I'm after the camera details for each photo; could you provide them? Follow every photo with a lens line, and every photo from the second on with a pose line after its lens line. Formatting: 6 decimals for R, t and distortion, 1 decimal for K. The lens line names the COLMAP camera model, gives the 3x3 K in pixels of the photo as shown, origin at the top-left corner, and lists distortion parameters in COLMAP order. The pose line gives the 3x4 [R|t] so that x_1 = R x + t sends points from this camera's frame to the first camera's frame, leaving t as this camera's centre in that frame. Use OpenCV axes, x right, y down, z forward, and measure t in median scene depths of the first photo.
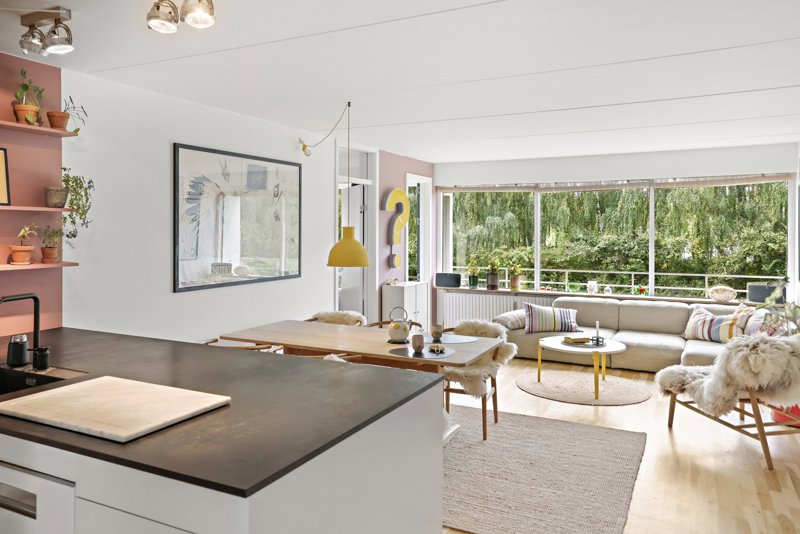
lens RADIAL K [[583.8, 0, 390.9], [0, 583.8, 230.1], [0, 0, 1]] dist [0.029821, 0.027951]
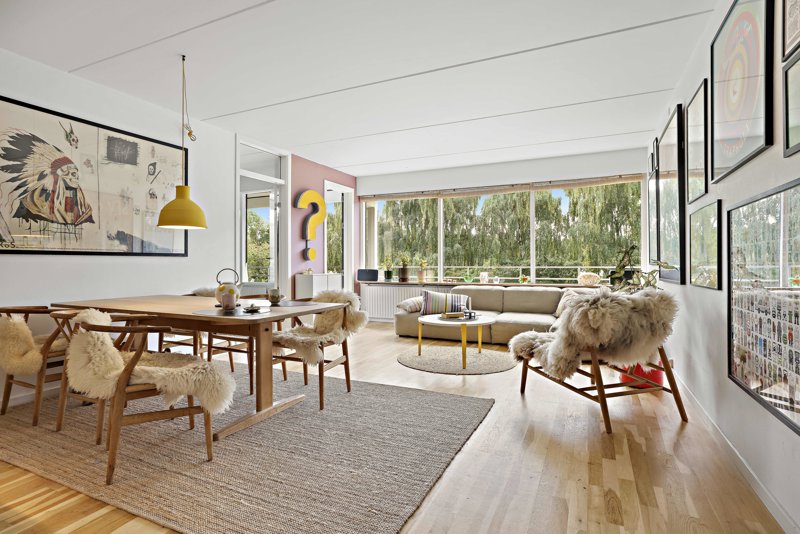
lens RADIAL K [[410.3, 0, 394.6], [0, 410.3, 261.5], [0, 0, 1]] dist [-0.011815, 0.011383]
pose [[0.999665, -0.003582, 0.025623, 0.204406], [0.003698, 0.999983, -0.004449, 0.096829], [-0.025606, 0.004542, 0.999662, 0.267471]]
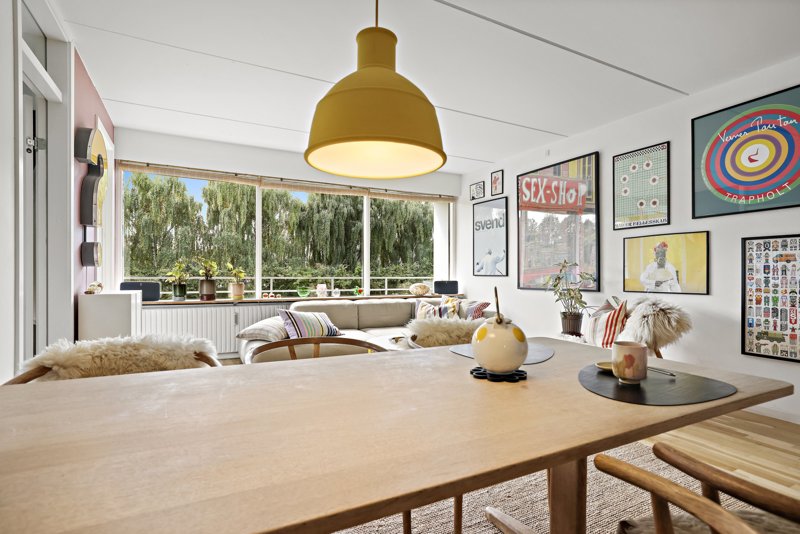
lens RADIAL K [[410.3, 0, 399.4], [0, 410.3, 272.6], [0, 0, 1]] dist [-0.011815, 0.011383]
pose [[0.579716, 0.003838, 0.814810, -0.199557], [-0.004514, 0.999989, -0.001498, 0.095971], [-0.814806, -0.002810, 0.579727, 0.698467]]
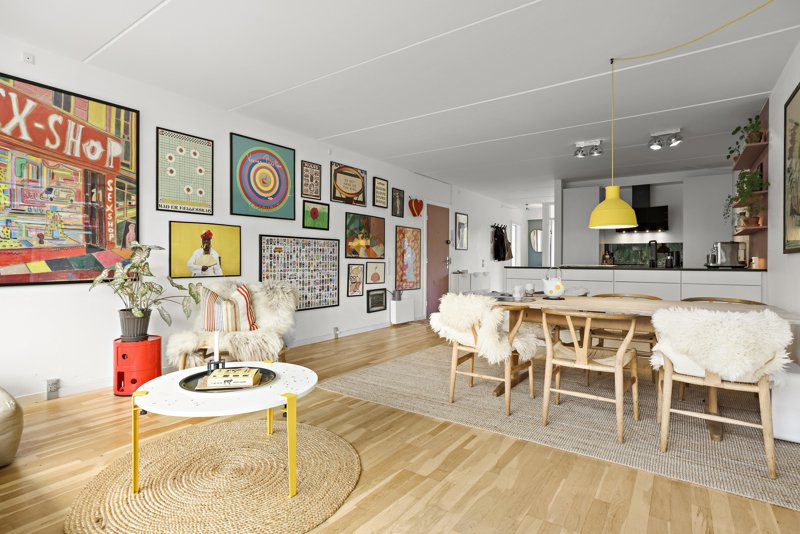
lens RADIAL K [[410.3, 0, 400.9], [0, 410.3, 255.5], [0, 0, 1]] dist [-0.011815, 0.011383]
pose [[-0.990585, -0.004701, 0.136817, 0.145906], [-0.006476, 0.999900, -0.012534, 0.095113], [-0.136745, -0.013302, -0.990517, 1.401991]]
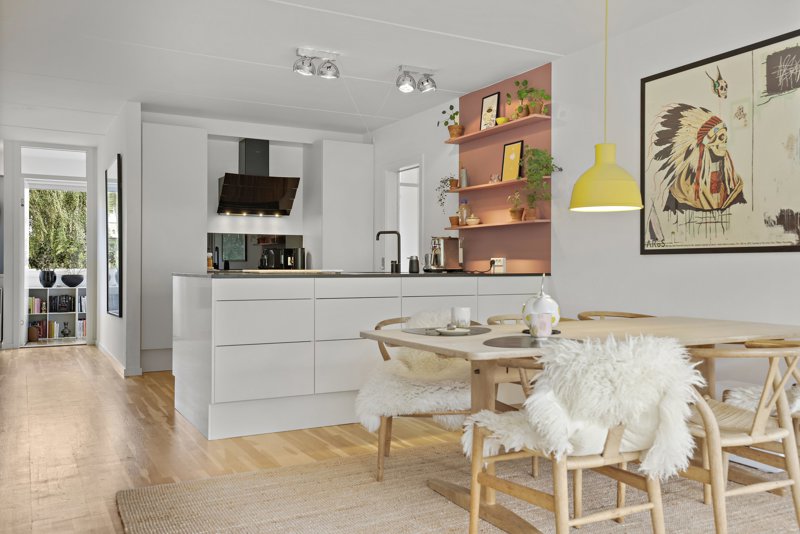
lens RADIAL K [[696.0, 0, 386.9], [0, 696.0, 257.3], [0, 0, 1]] dist [0.049975, 0.050395]
pose [[-0.572140, -0.007065, -0.820125, 0.531428], [0.001974, 0.999948, -0.009992, 0.093667], [0.820153, -0.007336, -0.572097, 1.000674]]
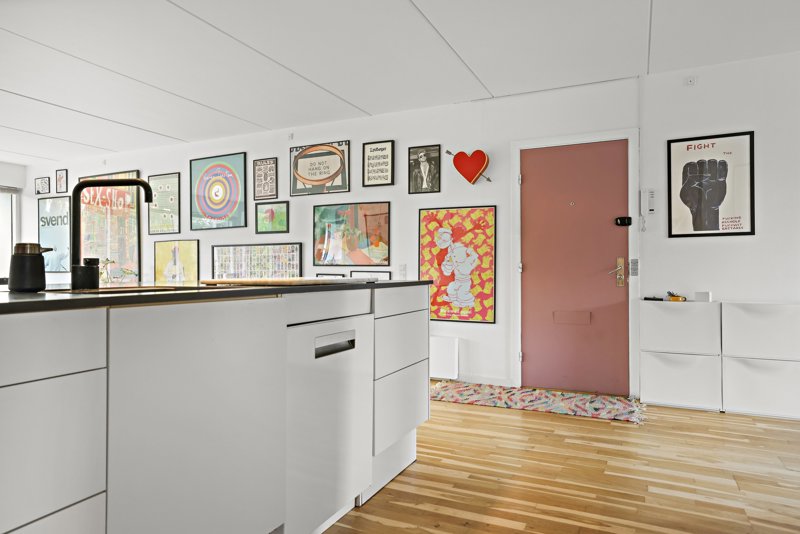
lens RADIAL K [[519.2, 0, 397.6], [0, 519.2, 265.6], [0, 0, 1]] dist [0.005434, 0.008637]
pose [[-0.028351, 0.004808, 0.999586, -0.567539], [0.004617, 0.999978, -0.004679, 0.094446], [-0.999587, 0.004483, -0.028373, 0.283772]]
